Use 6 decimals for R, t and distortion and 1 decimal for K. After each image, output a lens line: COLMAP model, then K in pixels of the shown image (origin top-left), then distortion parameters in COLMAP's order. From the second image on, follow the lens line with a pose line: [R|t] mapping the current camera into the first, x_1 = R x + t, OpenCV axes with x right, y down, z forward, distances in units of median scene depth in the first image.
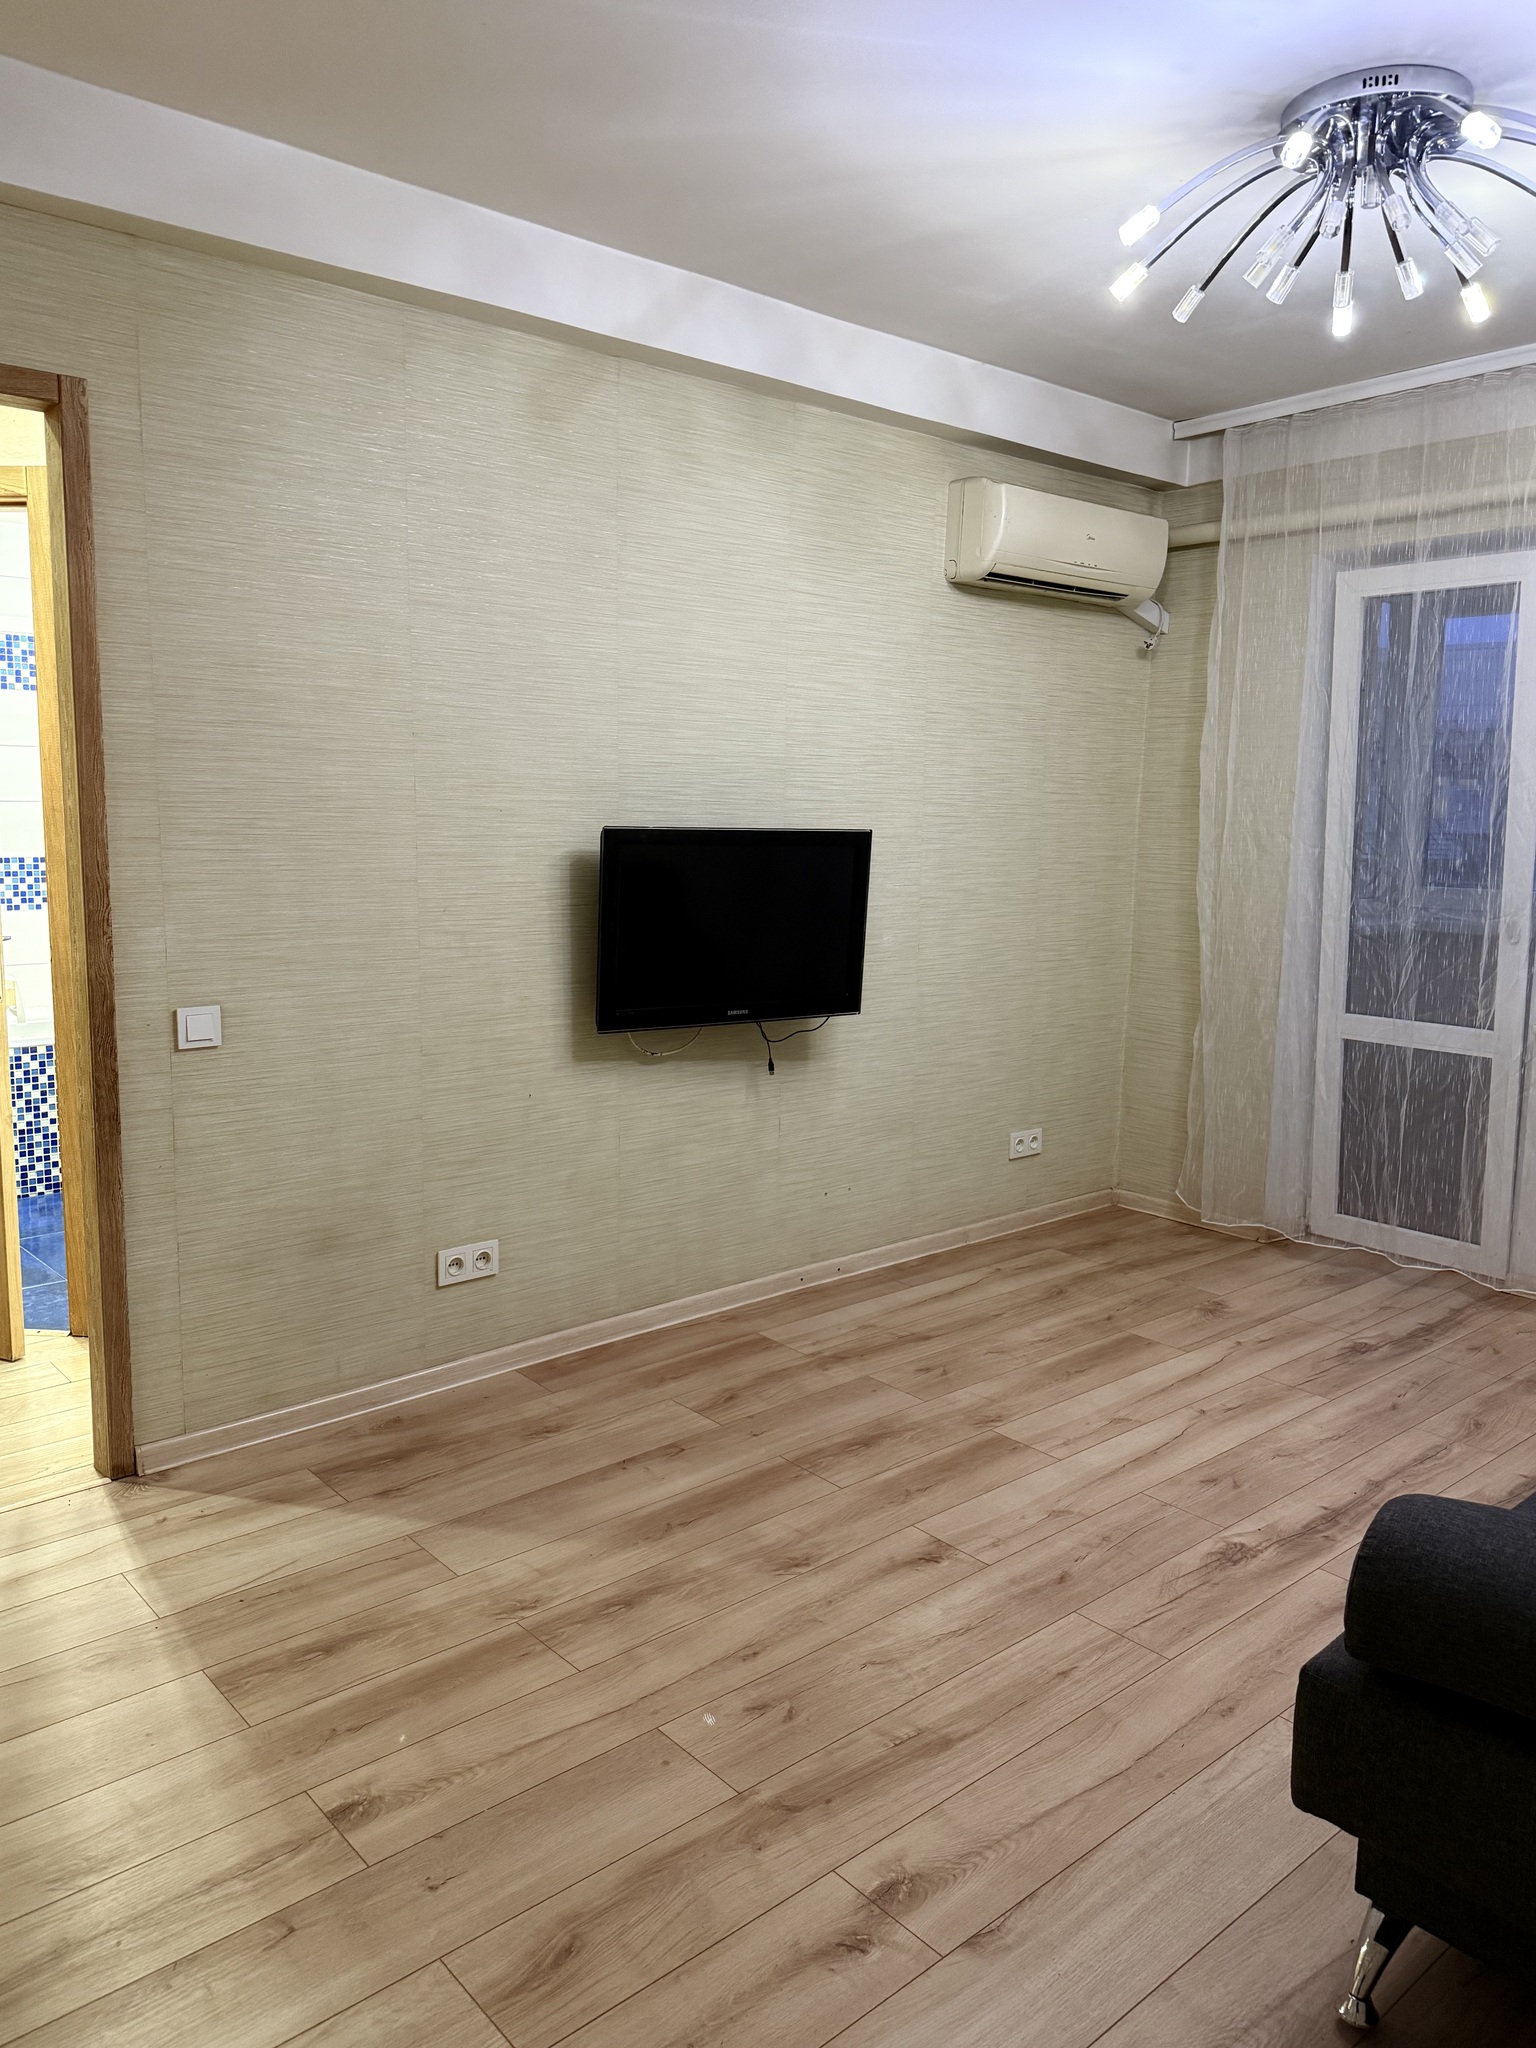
lens RADIAL K [[1485.1, 0, 759.7], [0, 1485.1, 1016.8], [0, 0, 1]] dist [0.091155, -0.142008]
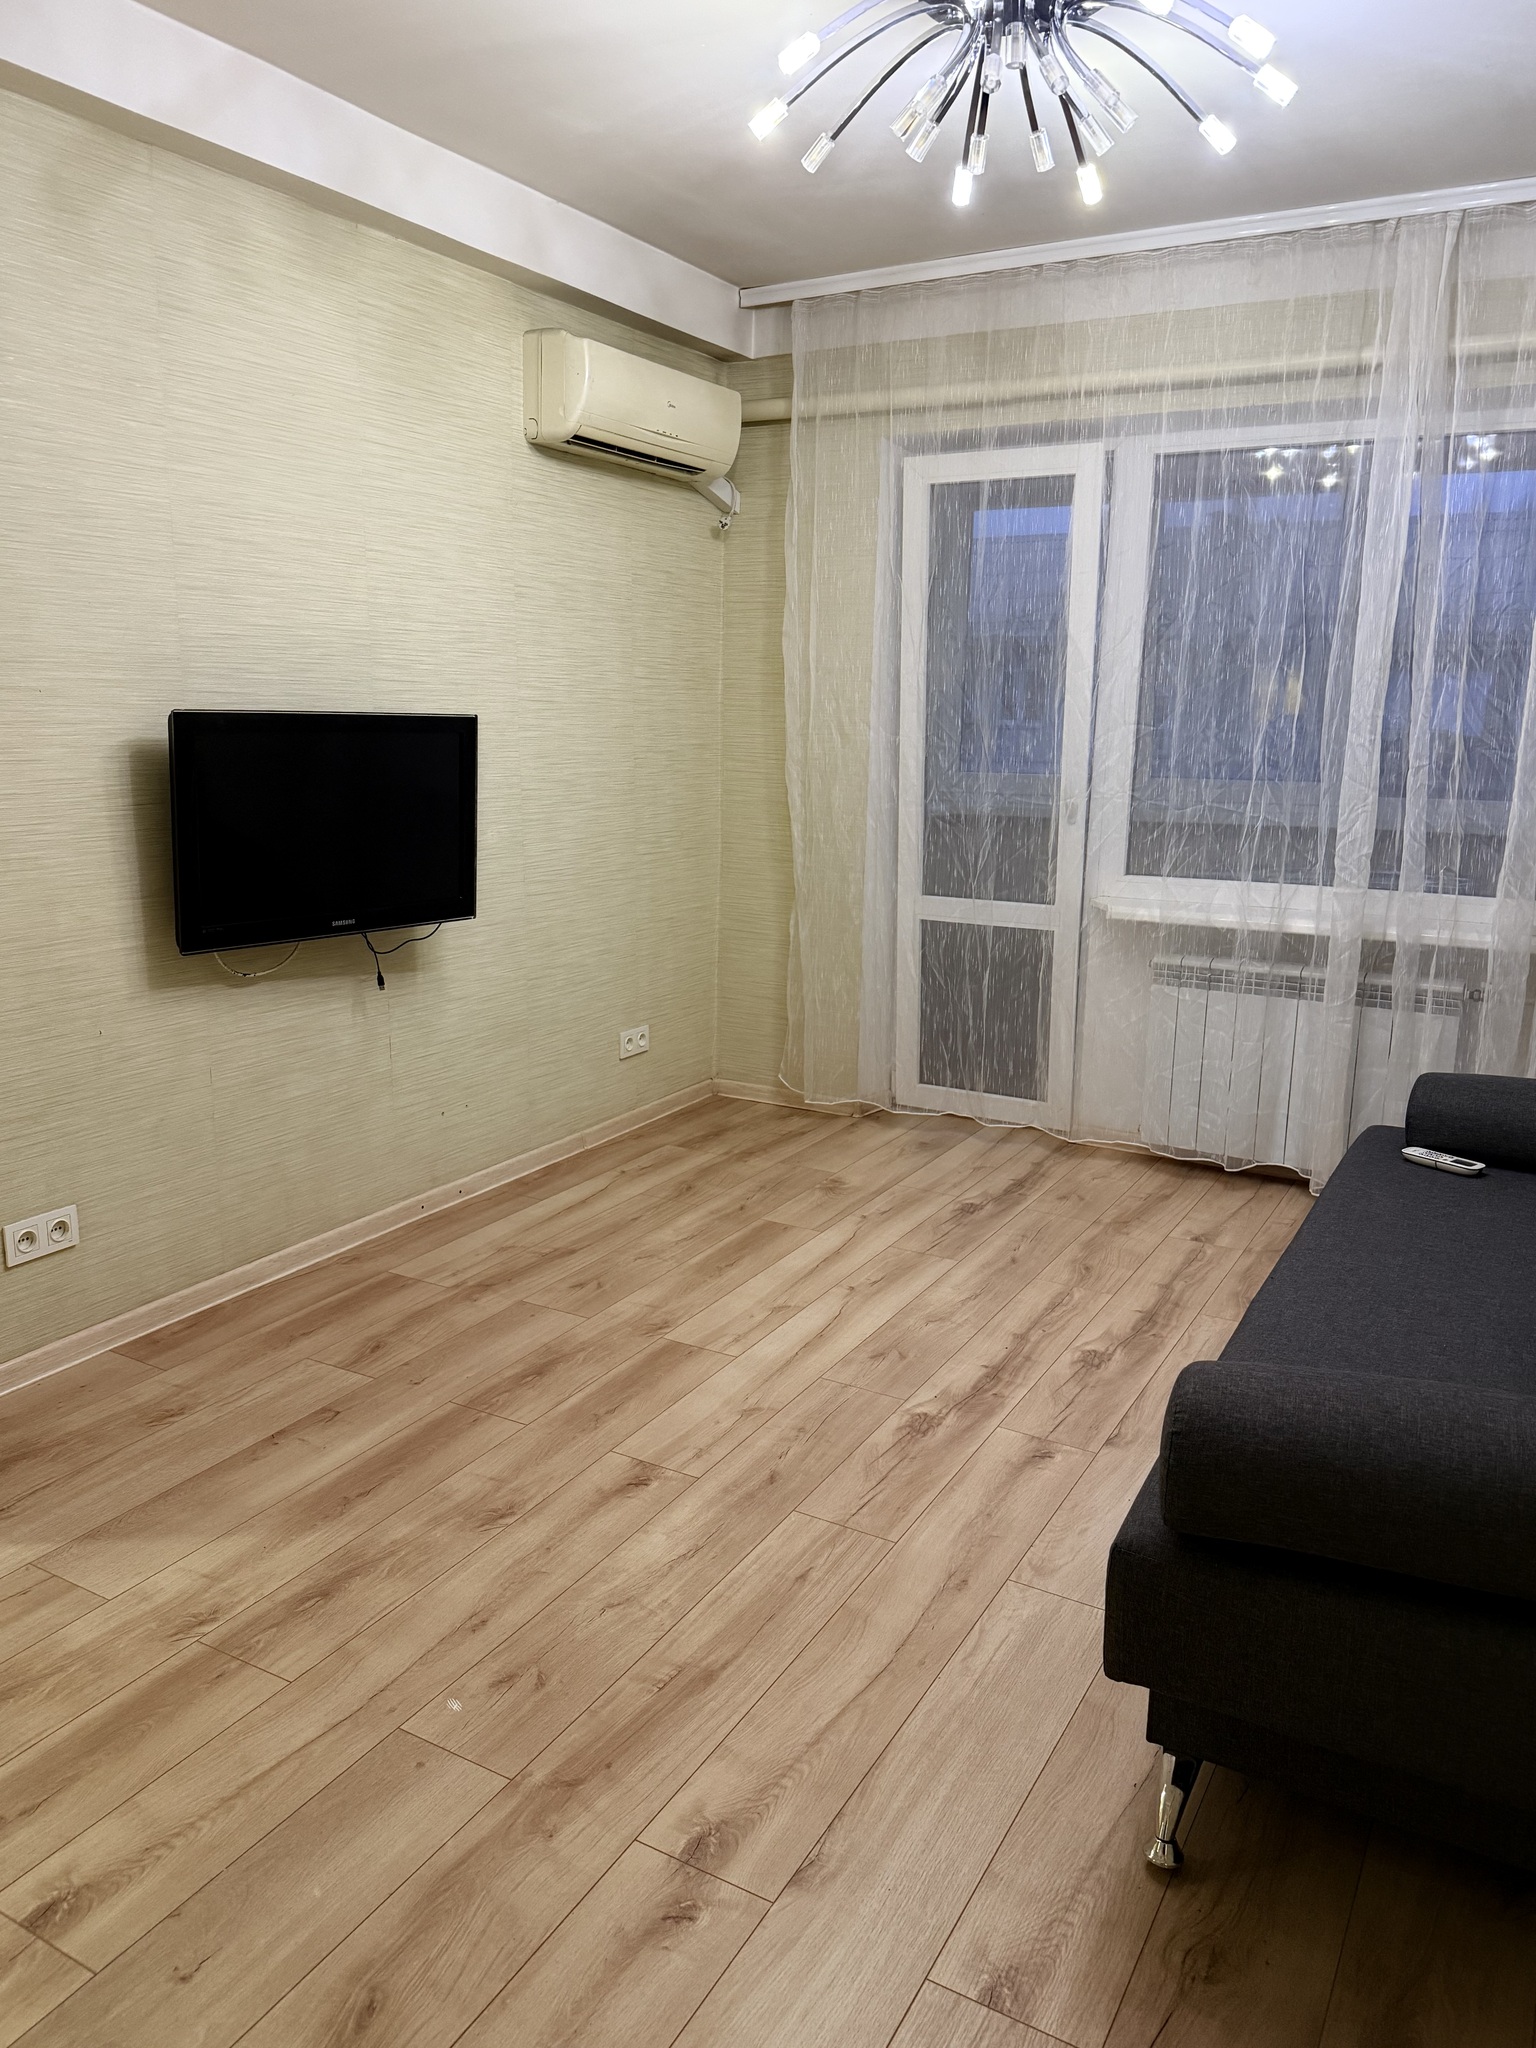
lens RADIAL K [[1485.1, 0, 767.6], [0, 1485.1, 1023.5], [0, 0, 1]] dist [0.091155, -0.142008]
pose [[0.941486, -0.072190, 0.329231, -0.094822], [0.046525, 0.995278, 0.085189, -0.009393], [-0.333826, -0.064886, 0.940399, 0.081080]]
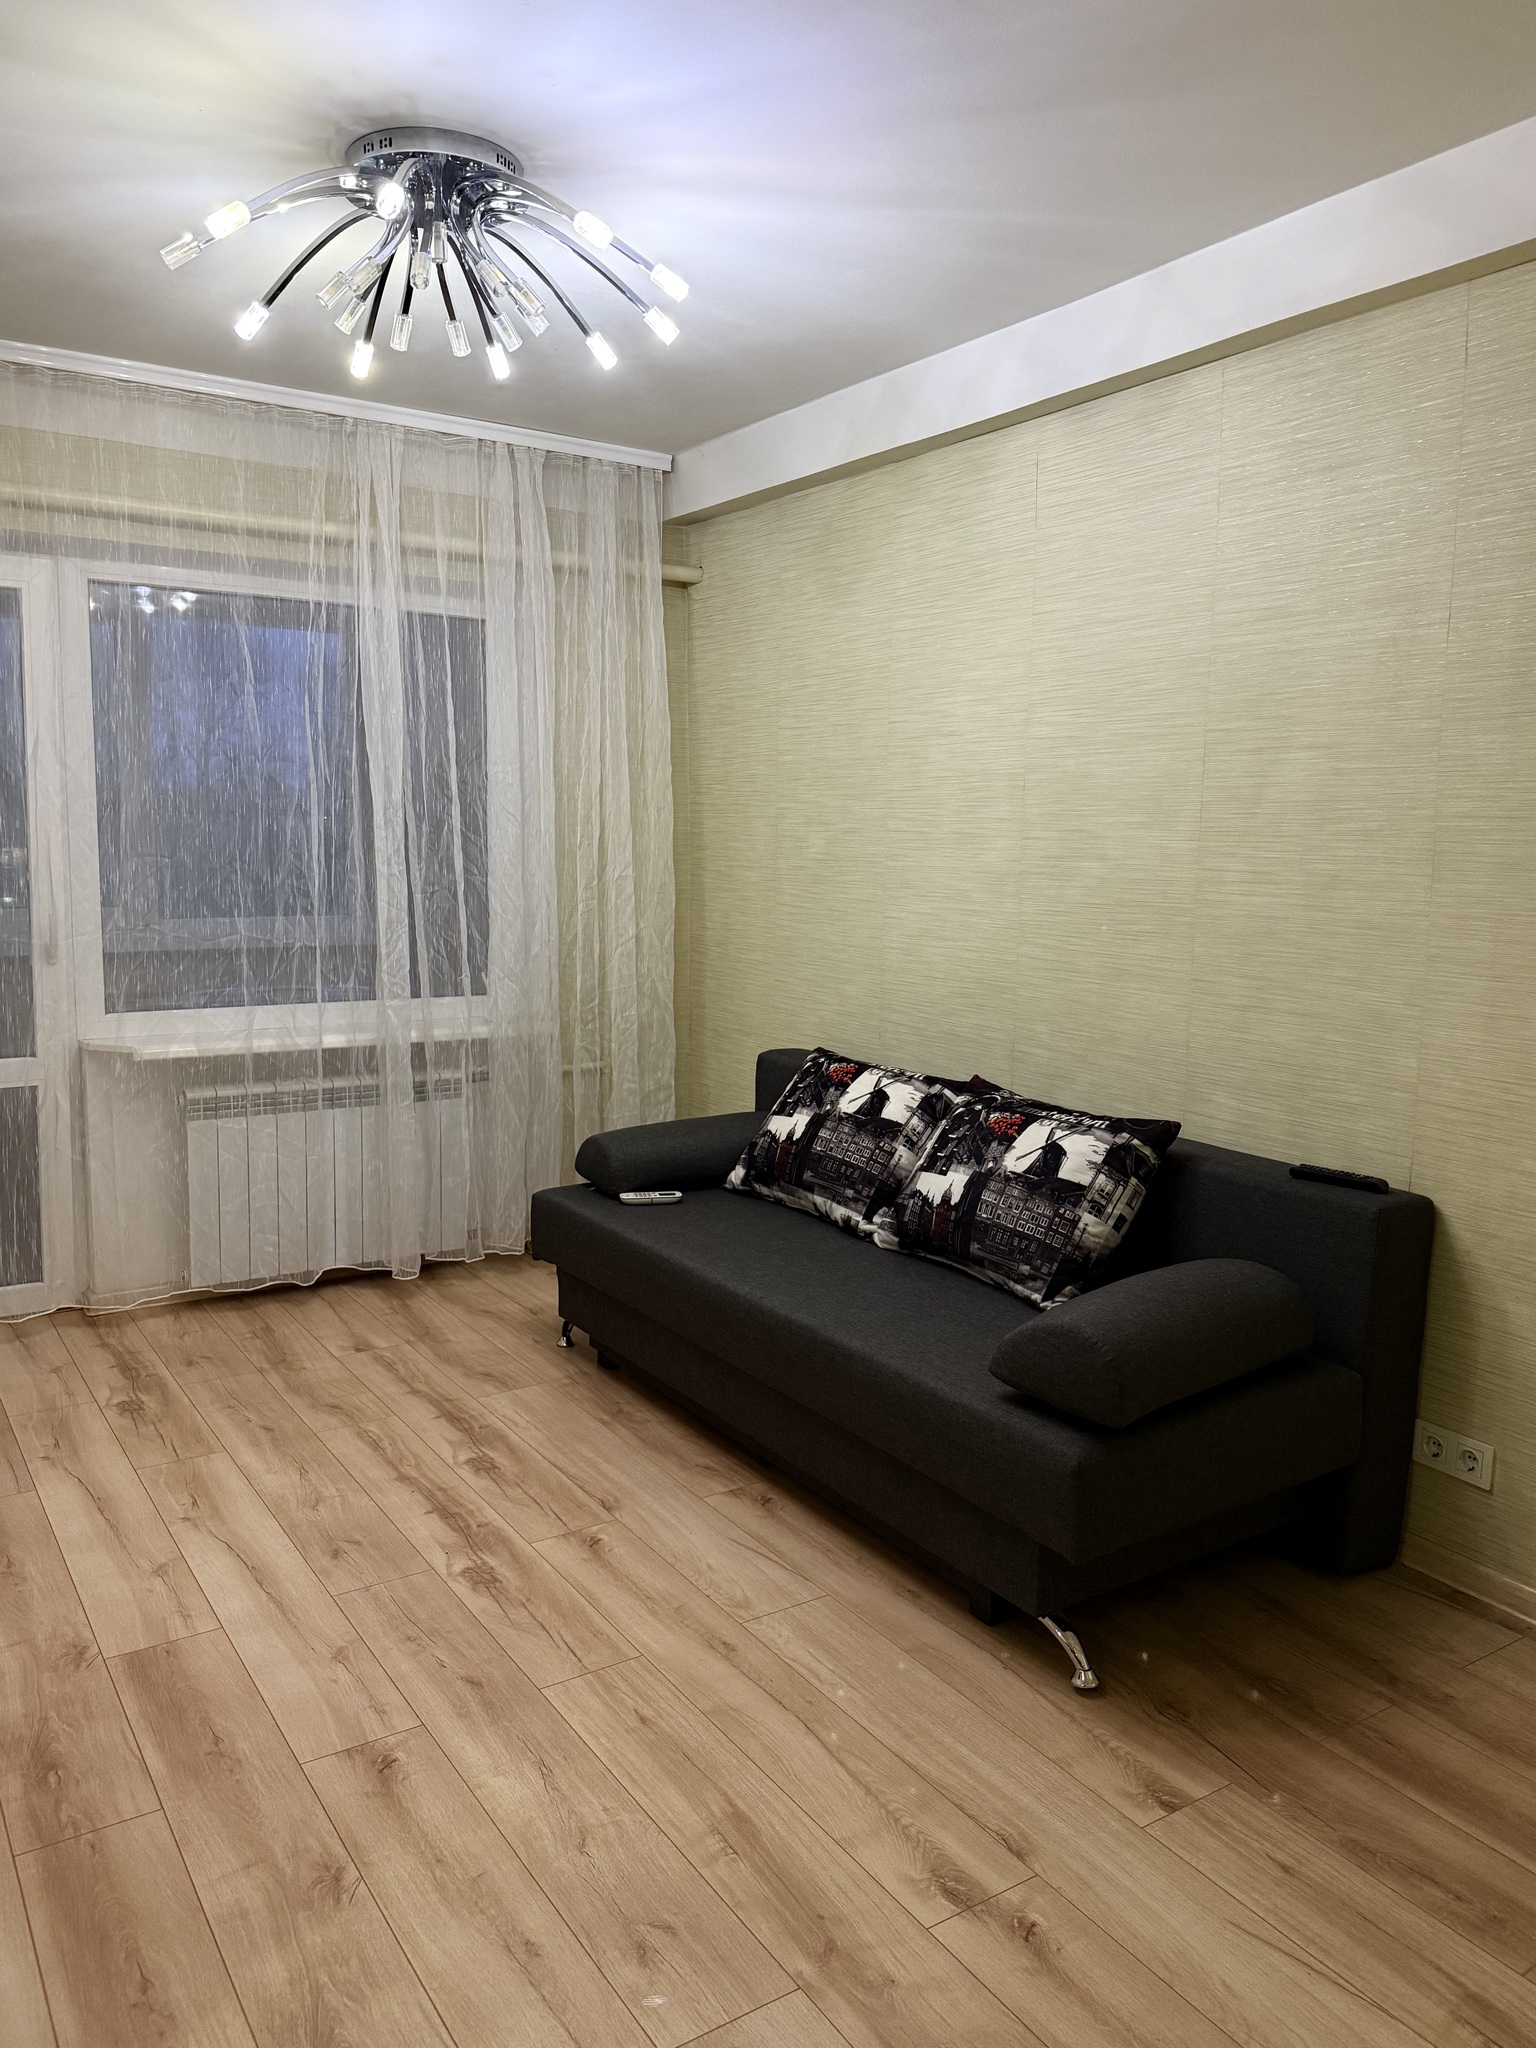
lens RADIAL K [[1485.1, 0, 763.9], [0, 1485.1, 1014.6], [0, 0, 1]] dist [0.091155, -0.142008]
pose [[0.130558, -0.132191, 0.982588, -0.558689], [0.127270, 0.985106, 0.115620, -0.099317], [-0.983238, 0.109959, 0.145438, 0.582806]]
